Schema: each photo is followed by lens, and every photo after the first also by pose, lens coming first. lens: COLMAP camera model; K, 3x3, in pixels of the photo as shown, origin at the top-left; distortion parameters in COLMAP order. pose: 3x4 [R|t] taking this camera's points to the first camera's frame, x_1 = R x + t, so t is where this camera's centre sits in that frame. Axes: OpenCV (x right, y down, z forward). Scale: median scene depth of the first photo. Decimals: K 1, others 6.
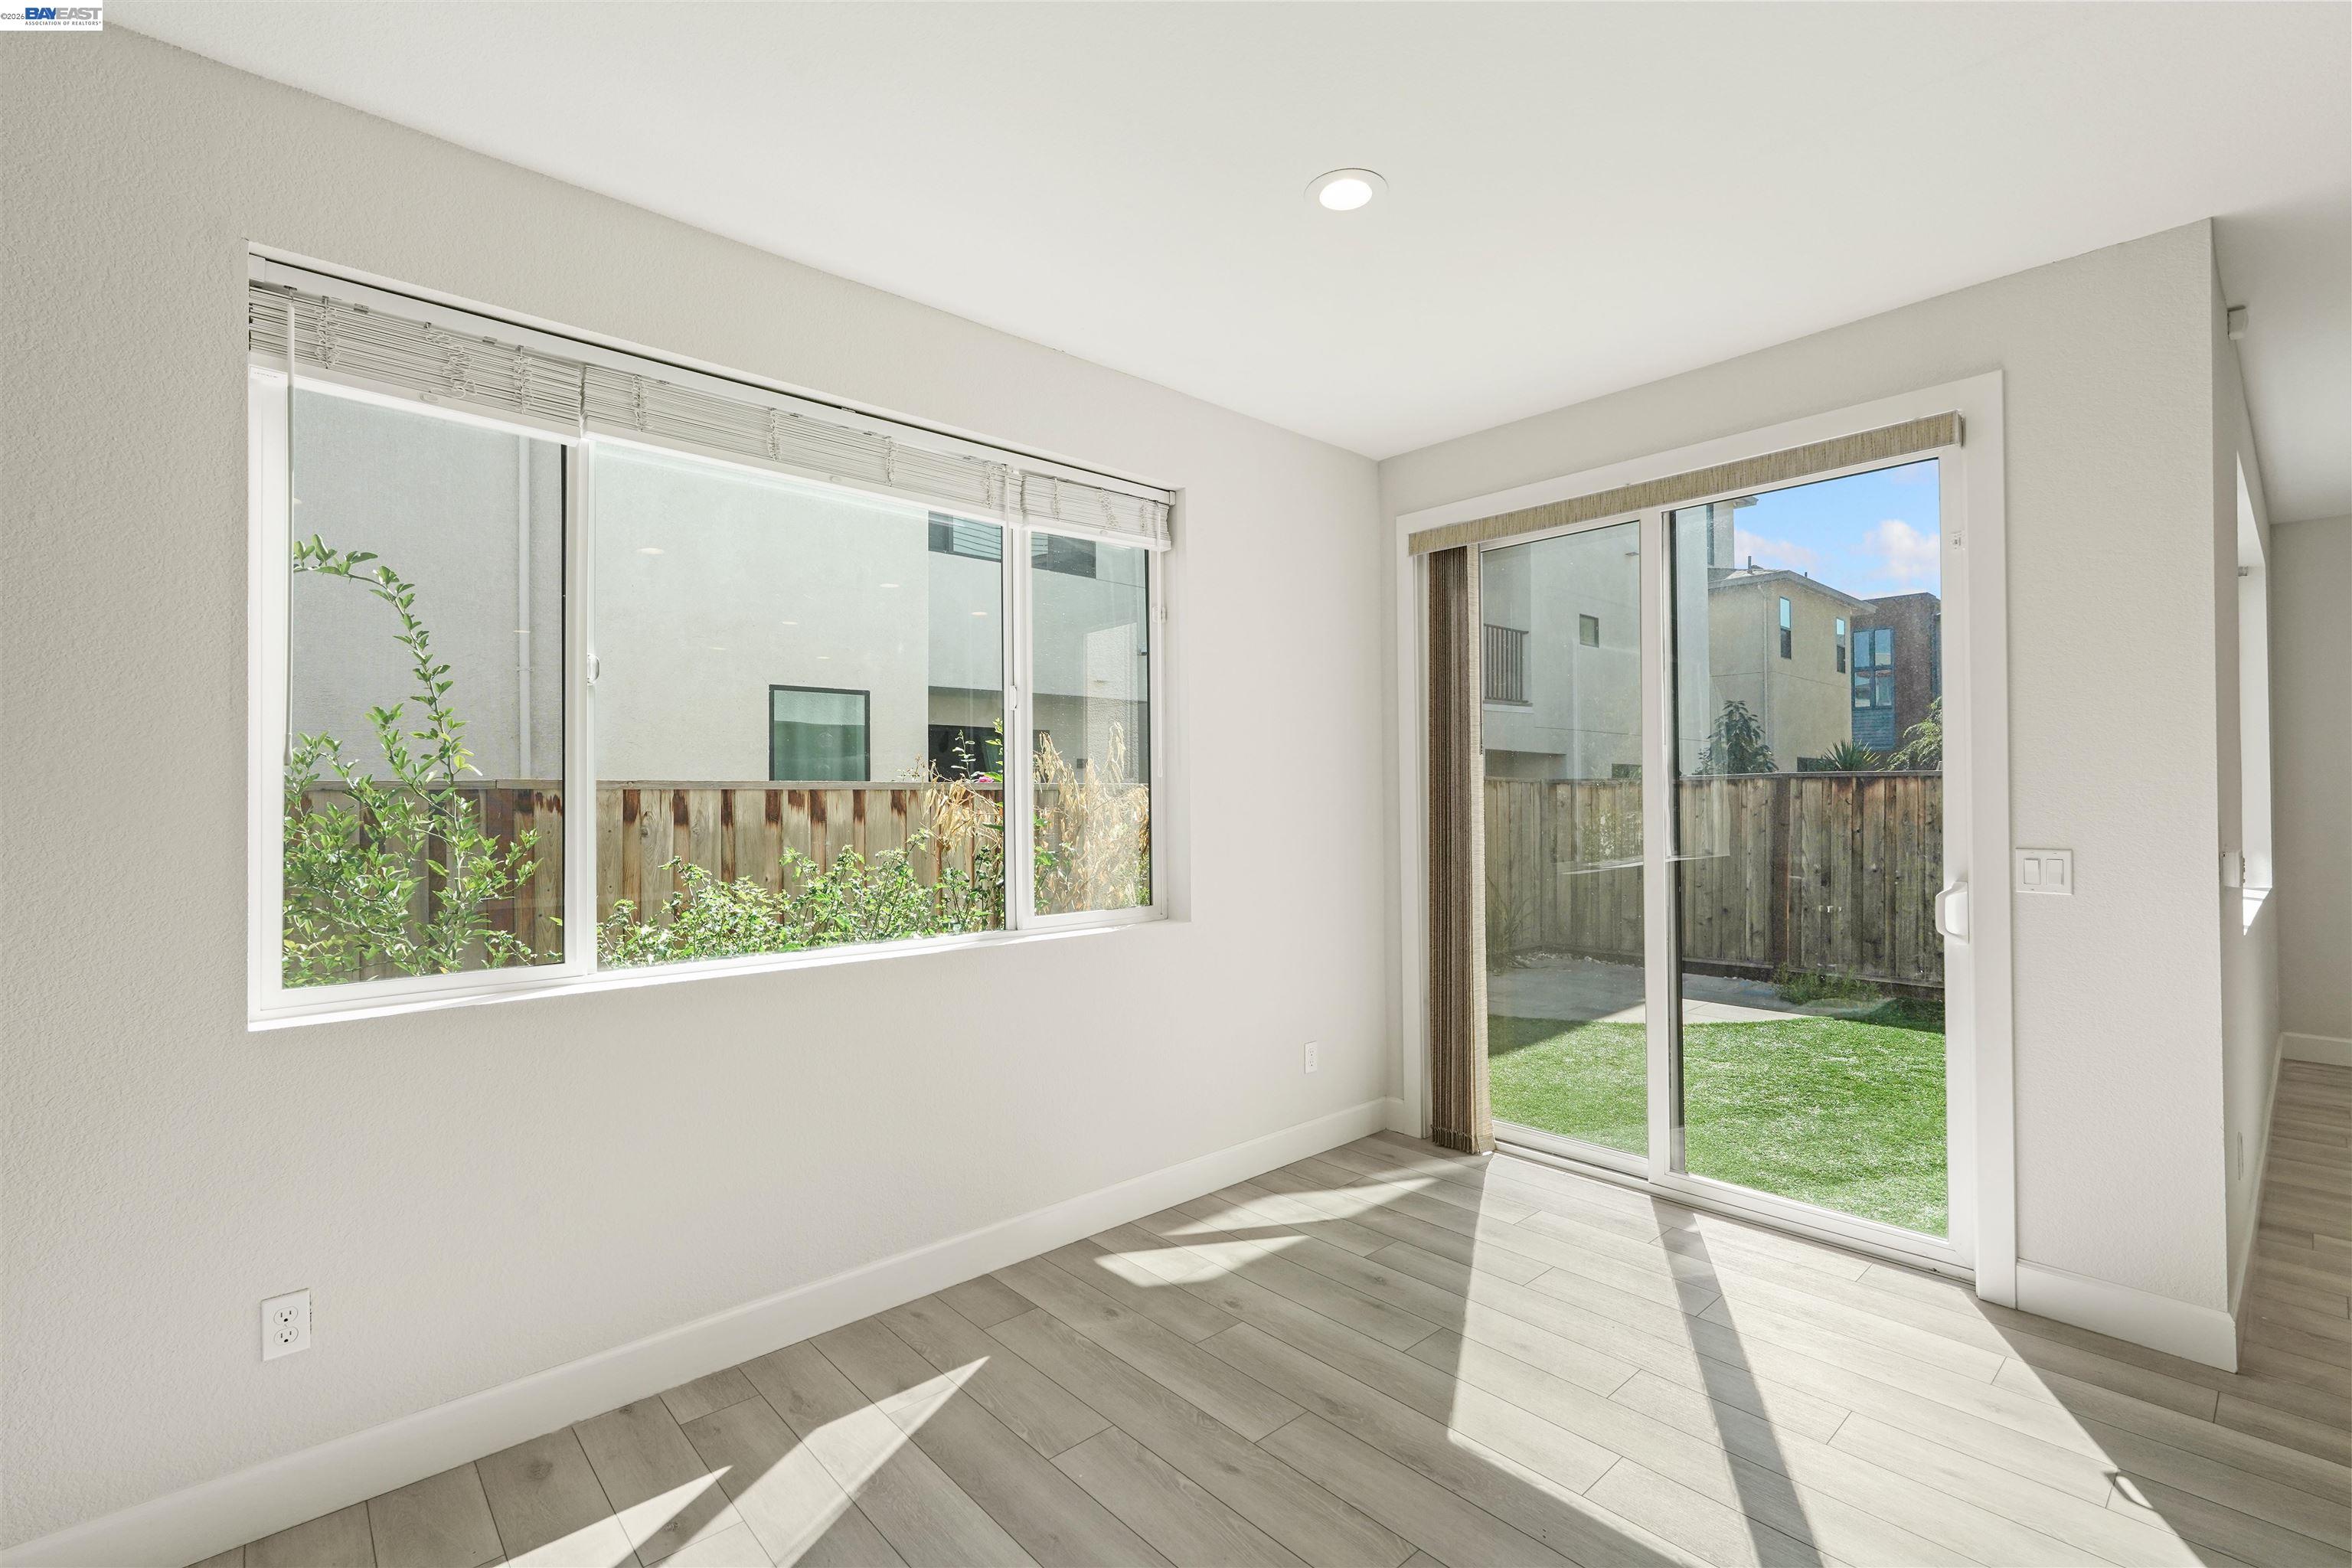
lens RADIAL K [[1052.5, 0, 1186.3], [0, 1052.5, 785.1], [0, 0, 1]] dist [-0.006504, 0.003929]
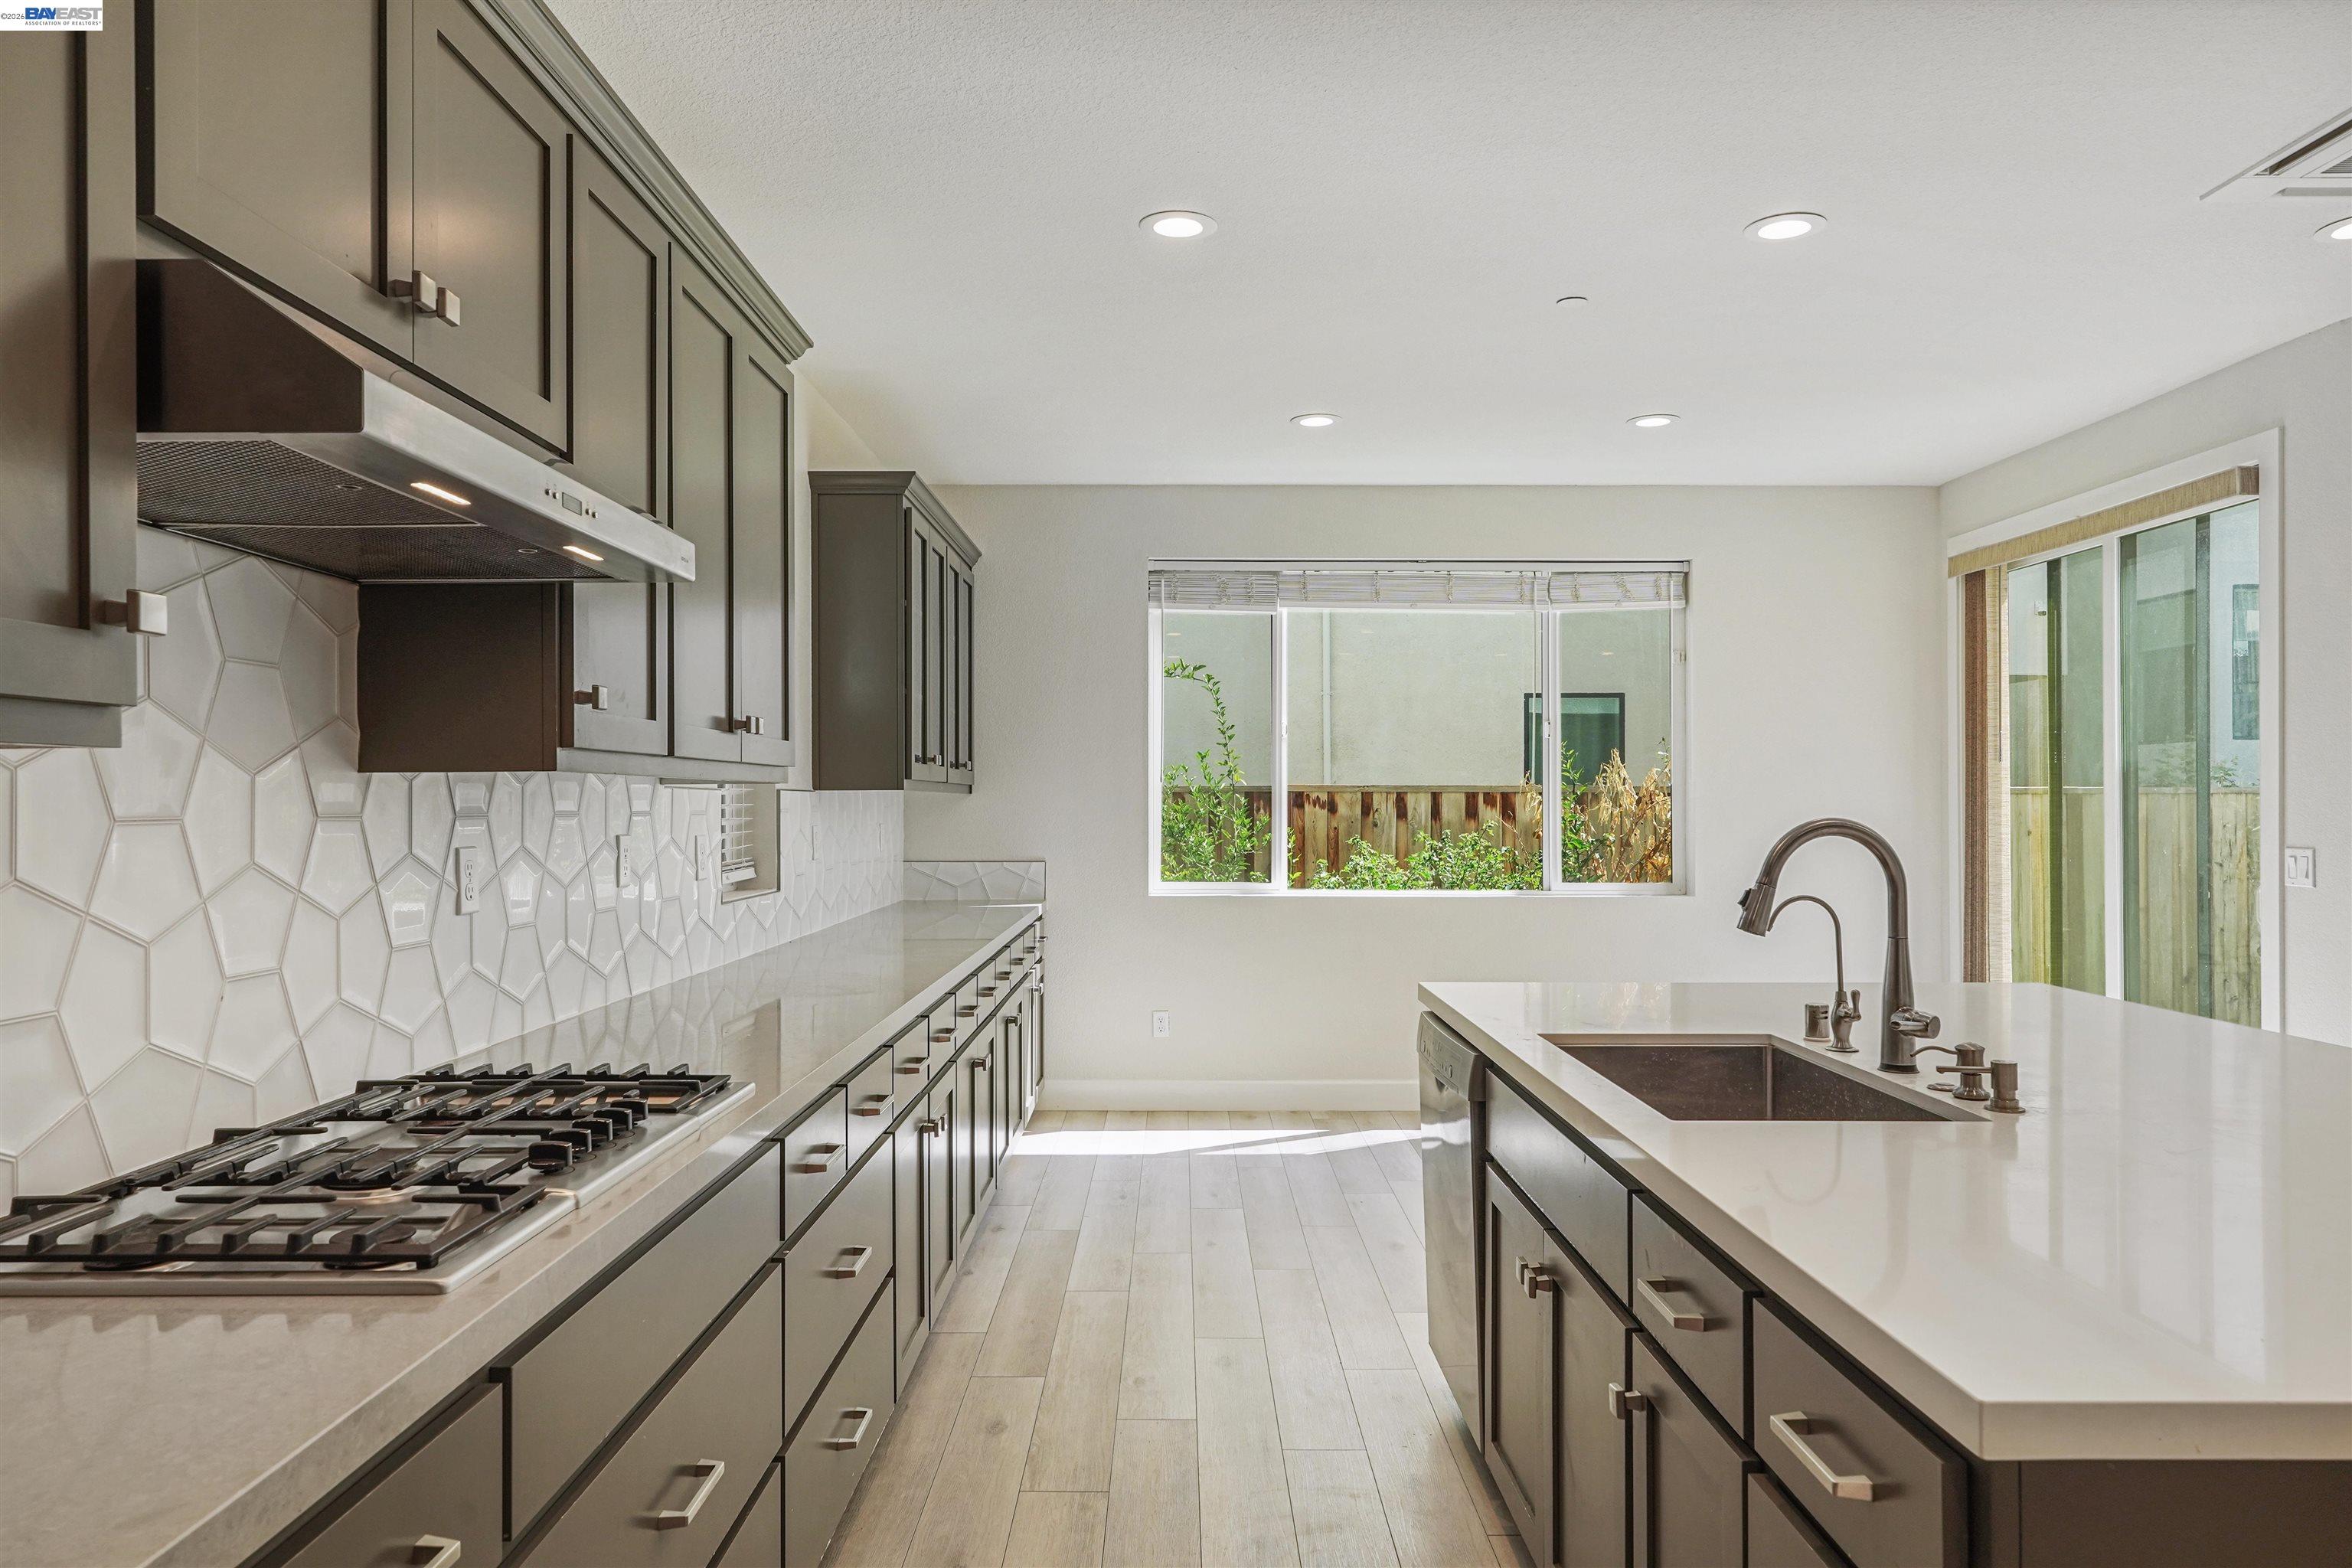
lens RADIAL K [[1519.3, 0, 1171.0], [0, 1519.3, 799.8], [0, 0, 1]] dist [0.011338, 0.000849]
pose [[0.739870, 0.005984, -0.672723, 0.965345], [0.000744, 0.999953, 0.009713, -0.008186], [0.672750, -0.007686, 0.739830, -0.999814]]
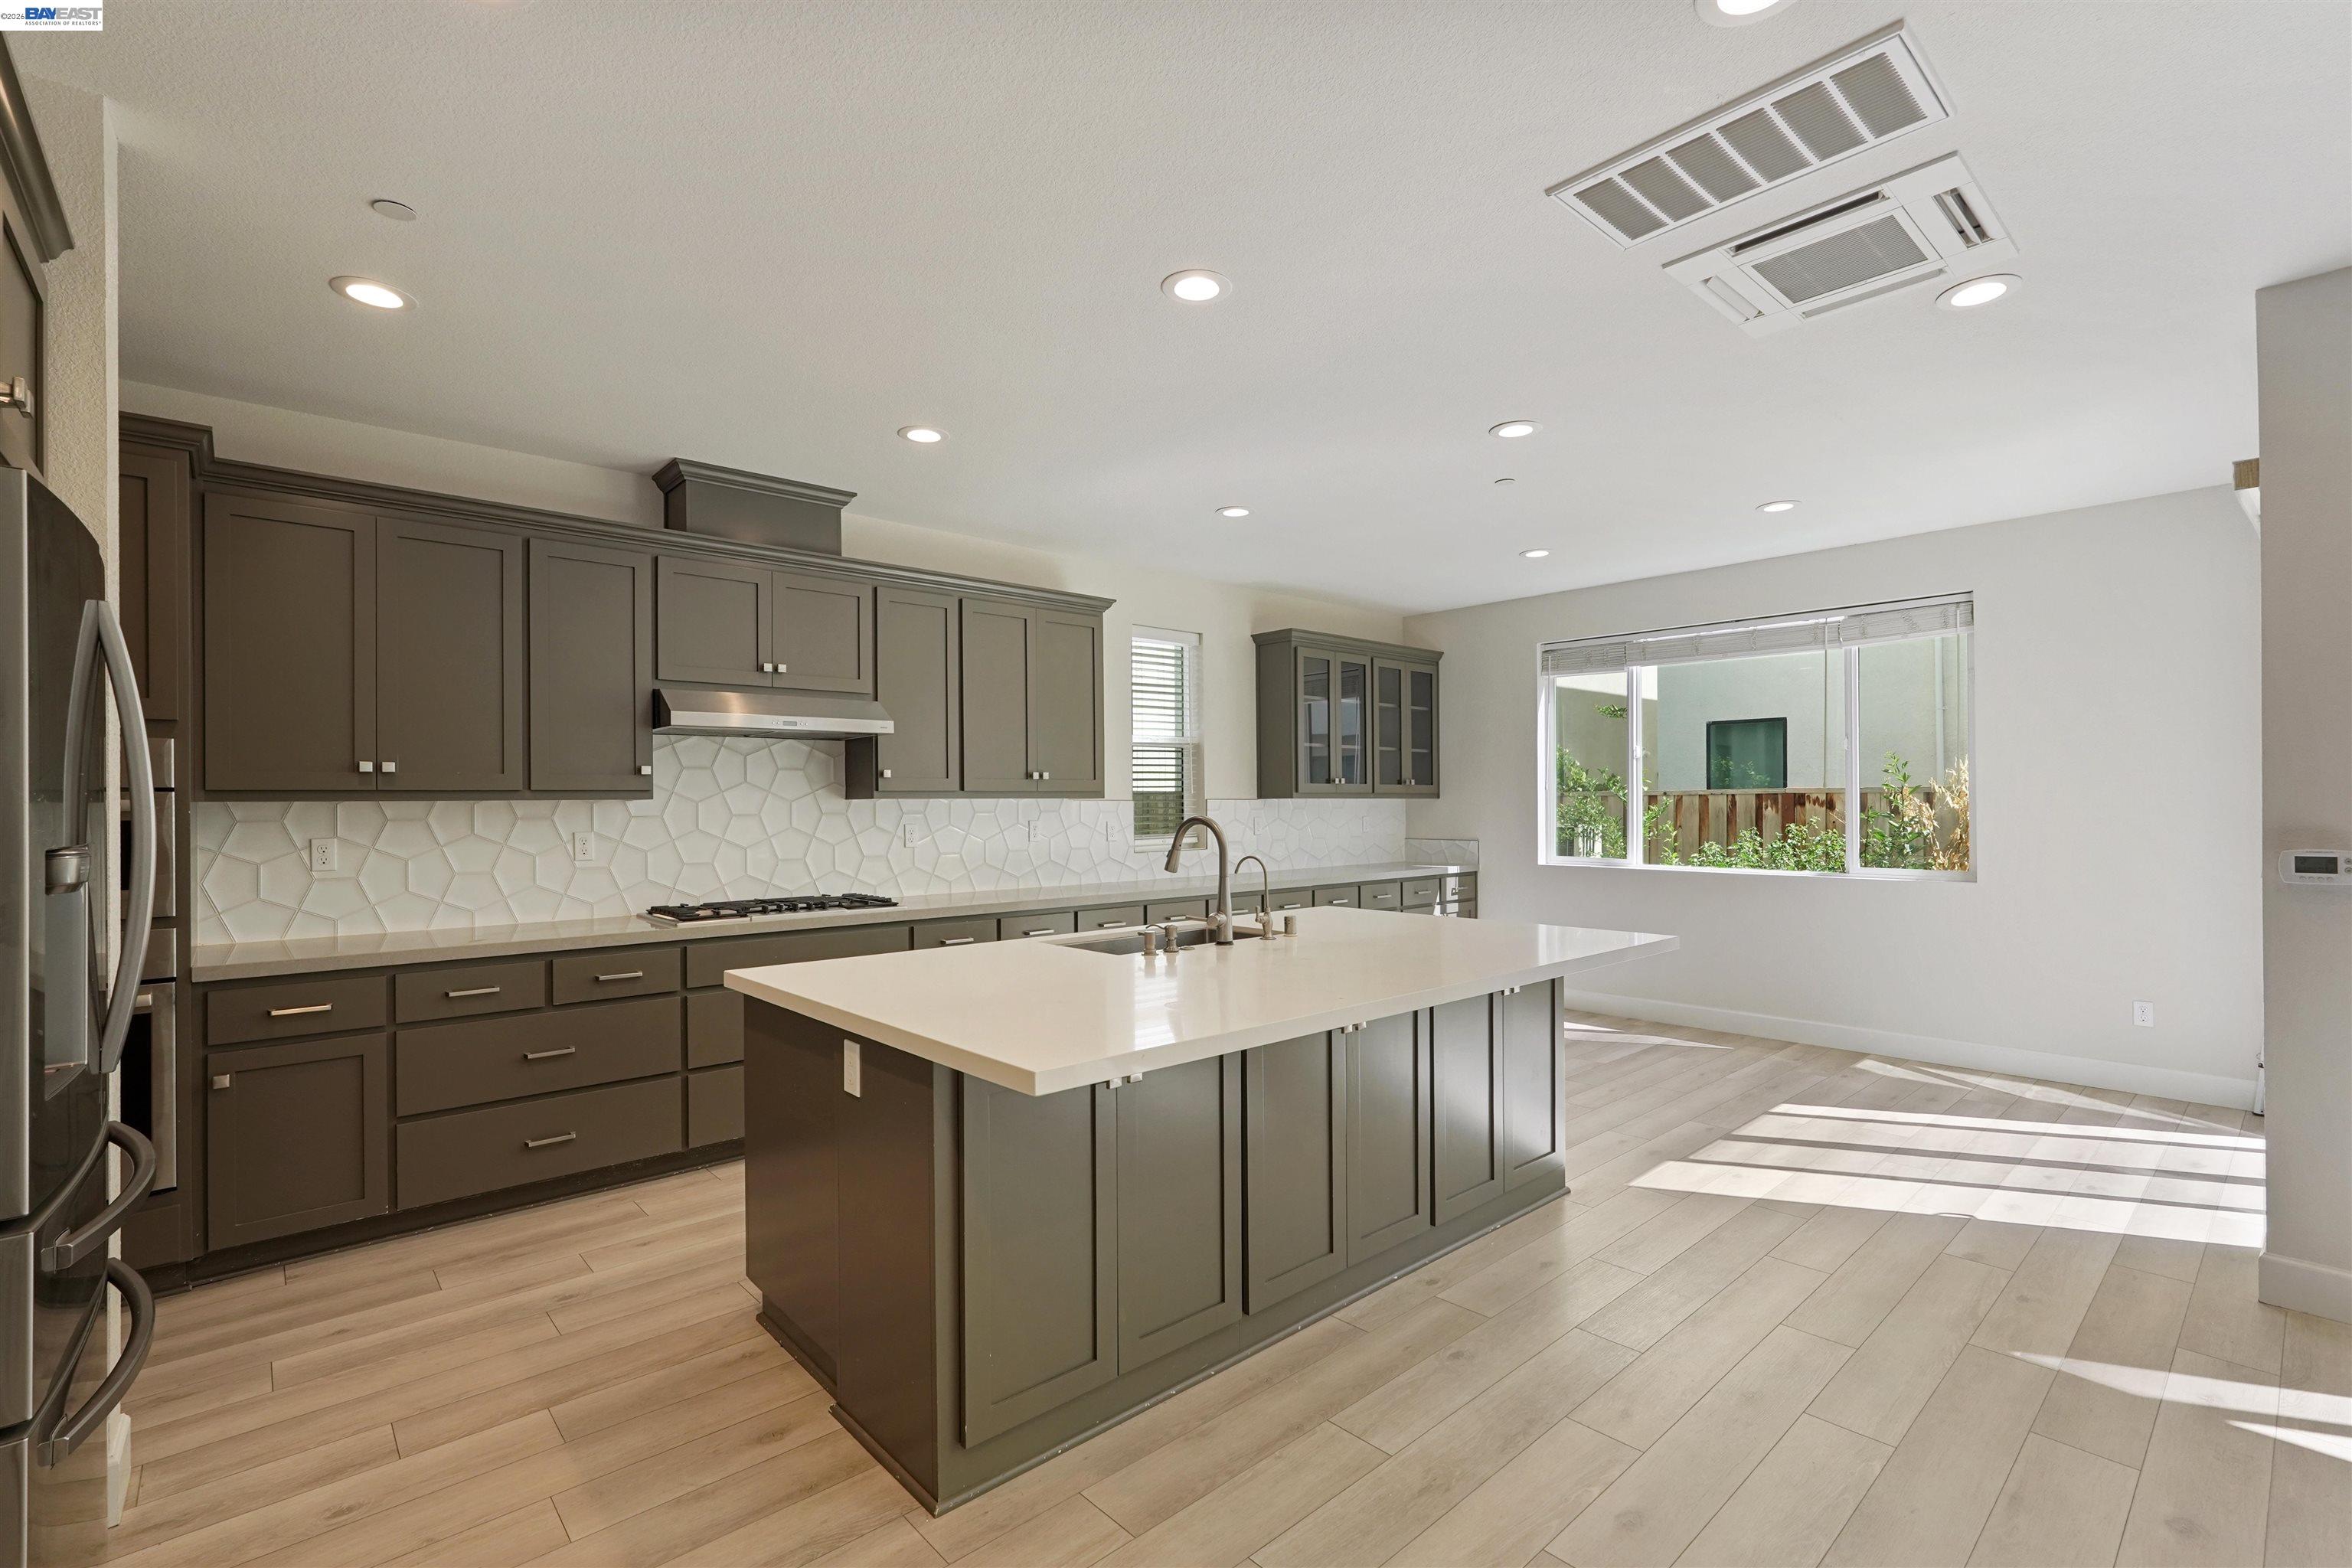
lens RADIAL K [[1052.5, 0, 1181.5], [0, 1052.5, 792.3], [0, 0, 1]] dist [-0.006504, 0.003929]
pose [[-0.003637, -0.003052, -0.999989, 1.825851], [0.015328, 0.999878, -0.003107, -0.012843], [0.999876, -0.015339, -0.003590, -0.137921]]
